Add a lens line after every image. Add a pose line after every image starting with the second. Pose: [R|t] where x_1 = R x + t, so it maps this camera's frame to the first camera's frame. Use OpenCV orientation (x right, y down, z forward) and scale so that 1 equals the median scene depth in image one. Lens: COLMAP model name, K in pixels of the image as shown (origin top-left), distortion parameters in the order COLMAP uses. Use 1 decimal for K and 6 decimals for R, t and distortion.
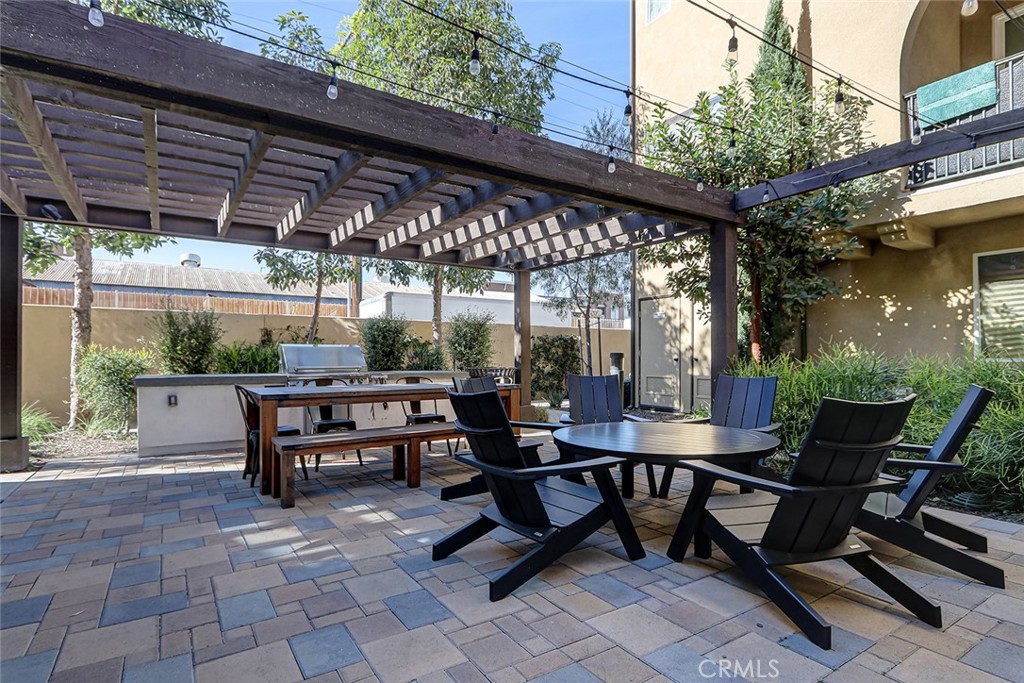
lens RADIAL K [[541.9, 0, 510.8], [0, 541.9, 347.7], [0, 0, 1]] dist [0.001101, 0.000230]
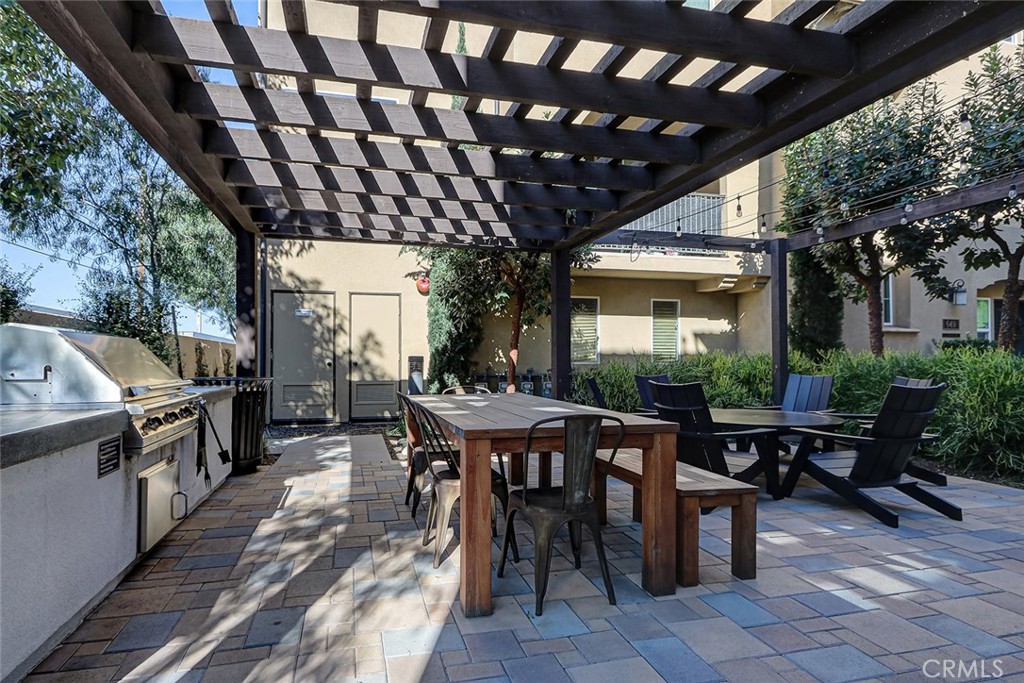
lens RADIAL K [[560.3, 0, 506.2], [0, 560.3, 344.9], [0, 0, 1]] dist [0.001733, 0.000078]
pose [[0.313795, 0.027828, 0.949083, -0.489029], [-0.015299, 0.999589, -0.024250, 0.008203], [-0.949368, -0.006911, 0.314091, 0.435159]]
